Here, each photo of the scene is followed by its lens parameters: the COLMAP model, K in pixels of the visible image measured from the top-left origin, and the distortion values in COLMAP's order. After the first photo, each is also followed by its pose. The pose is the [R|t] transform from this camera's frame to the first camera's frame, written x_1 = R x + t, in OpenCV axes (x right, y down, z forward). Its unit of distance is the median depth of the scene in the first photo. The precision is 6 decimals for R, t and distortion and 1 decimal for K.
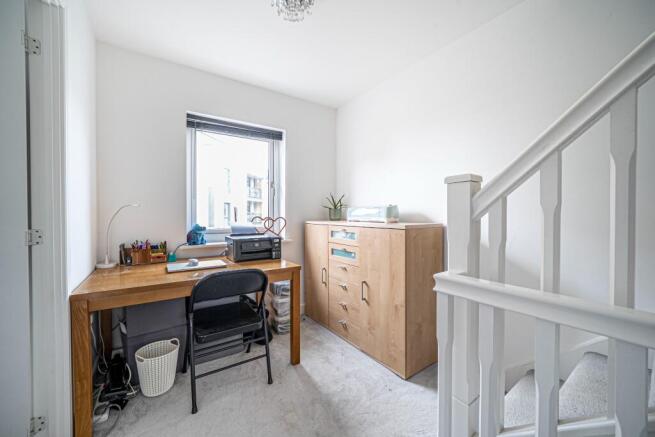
lens RADIAL K [[247.1, 0, 326.4], [0, 247.1, 217.7], [0, 0, 1]] dist [0.000178, 0.000003]
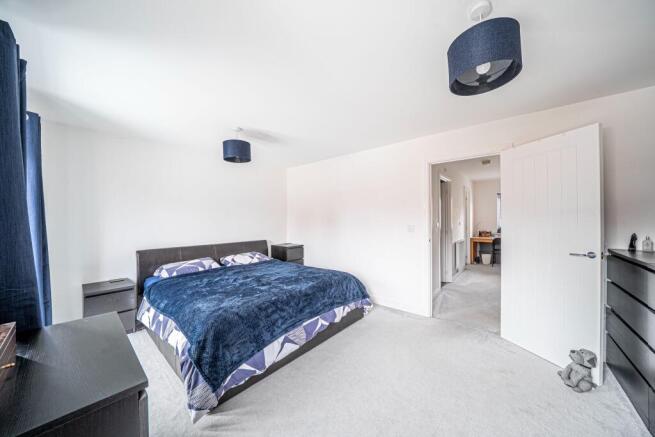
lens RADIAL K [[226.2, 0, 326.9], [0, 226.2, 221.2], [0, 0, 1]] dist [-0.000350, -0.000011]
pose [[0.231788, 0.002601, -0.972763, 2.232606], [-0.004036, 0.999990, 0.001712, -0.052766], [0.972758, 0.003529, 0.231797, -2.334678]]
